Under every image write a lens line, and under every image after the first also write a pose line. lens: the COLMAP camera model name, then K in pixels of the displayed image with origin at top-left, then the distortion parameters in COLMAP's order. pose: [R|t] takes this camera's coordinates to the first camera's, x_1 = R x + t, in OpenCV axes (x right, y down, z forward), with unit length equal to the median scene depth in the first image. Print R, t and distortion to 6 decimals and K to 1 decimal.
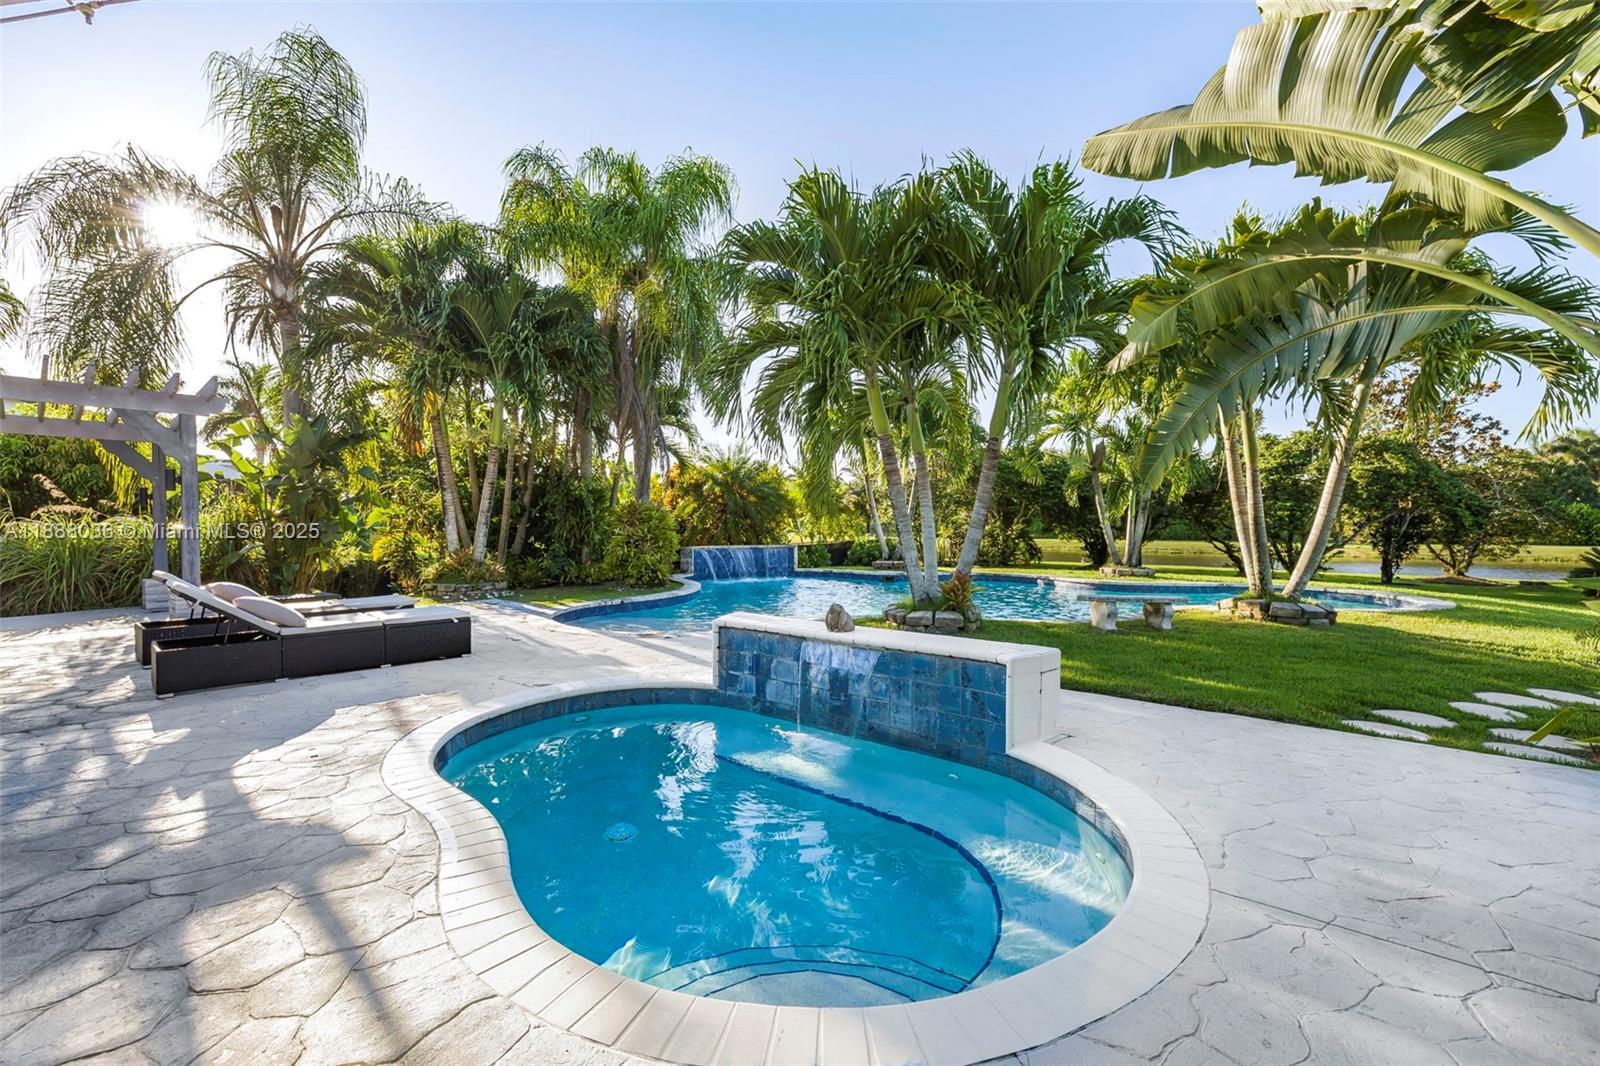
lens RADIAL K [[673.2, 0, 799.4], [0, 673.2, 534.1], [0, 0, 1]] dist [-0.001069, 0.000177]
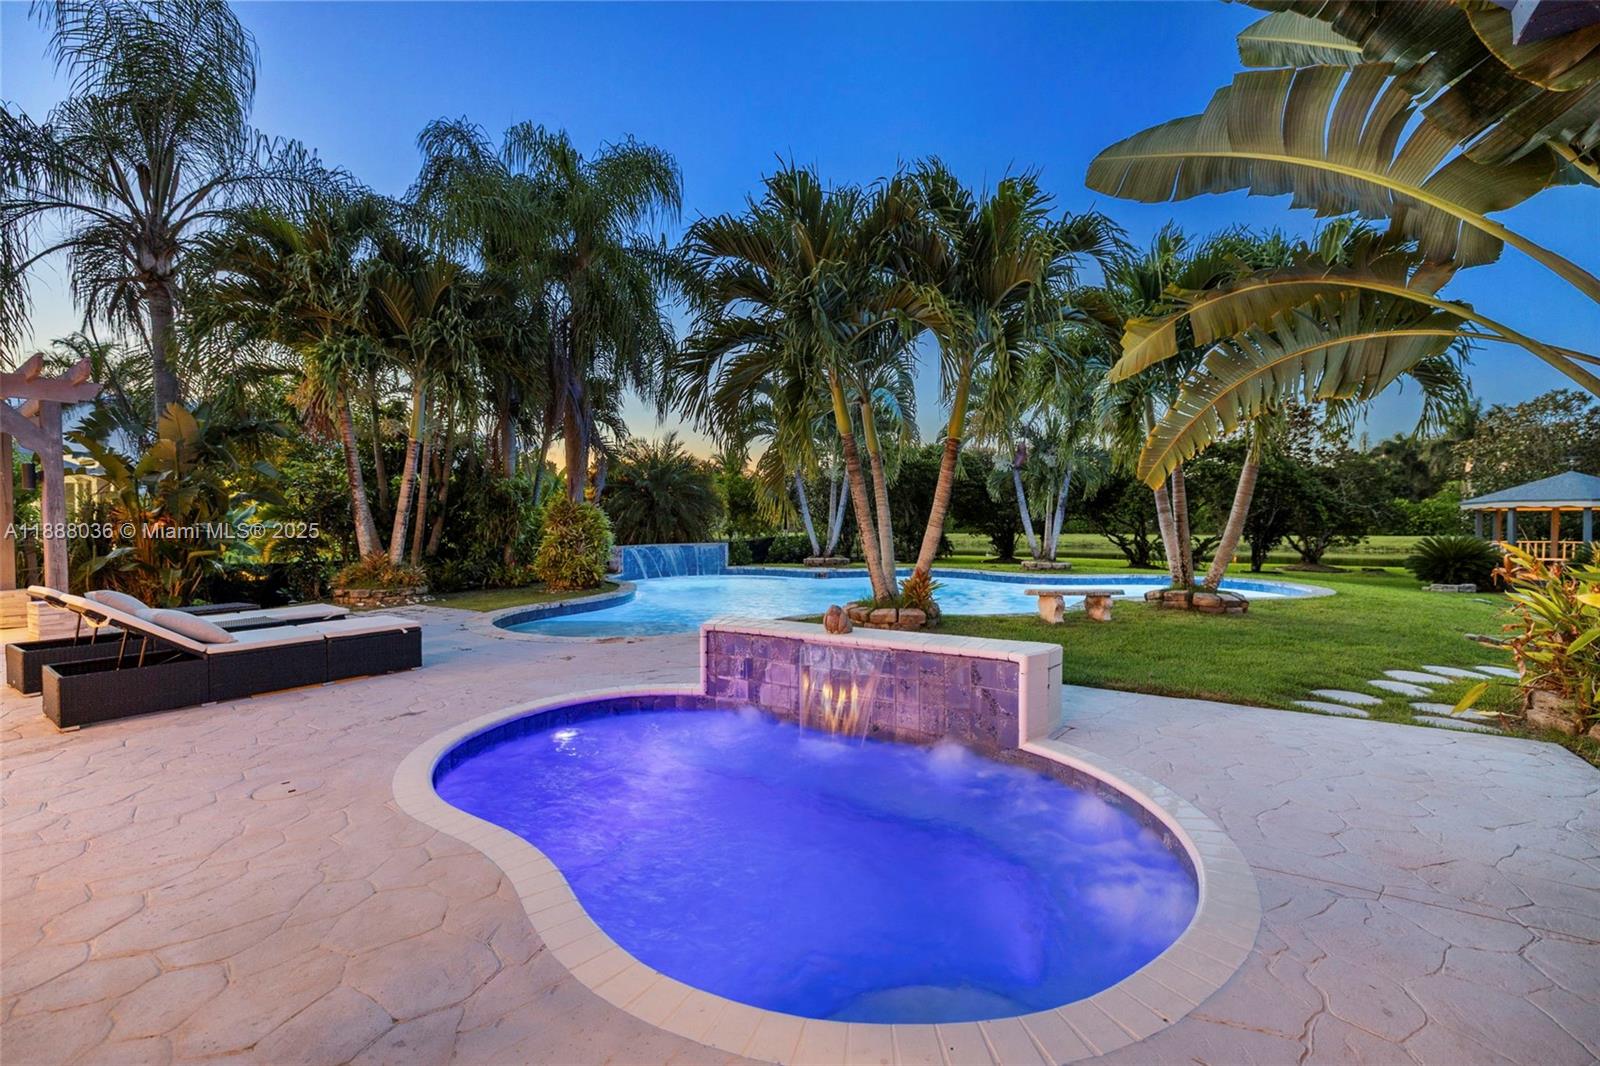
lens RADIAL K [[674.2, 0, 797.5], [0, 674.2, 529.7], [0, 0, 1]] dist [-0.000944, -0.000080]
pose [[0.990883, -0.006681, 0.134562, -0.058818], [0.006751, 0.999977, -0.000059, -0.003714], [-0.134558, 0.000967, 0.990905, 0.008425]]
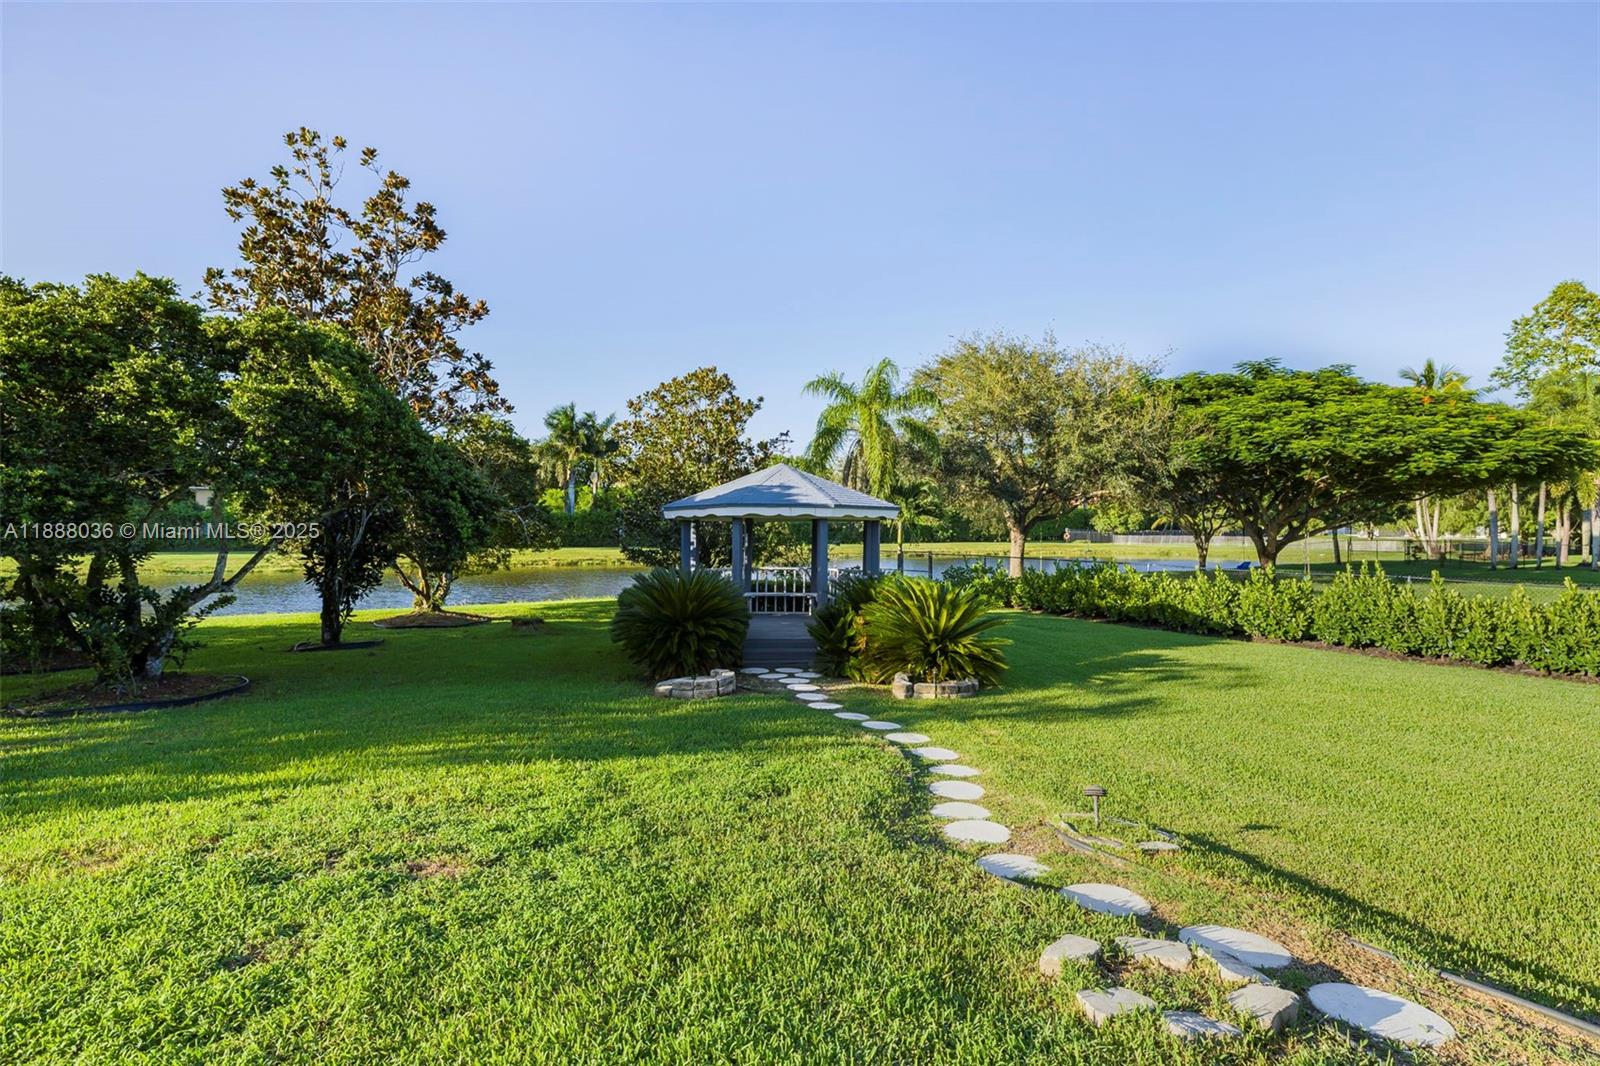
lens RADIAL K [[828.8, 0, 807.7], [0, 828.8, 527.6], [0, 0, 1]] dist [-0.000652, 0.000123]
pose [[0.343244, 0.001007, 0.939246, 1.036172], [0.007876, 0.999961, -0.003951, -0.030686], [-0.939213, 0.008753, 0.343223, 1.128917]]
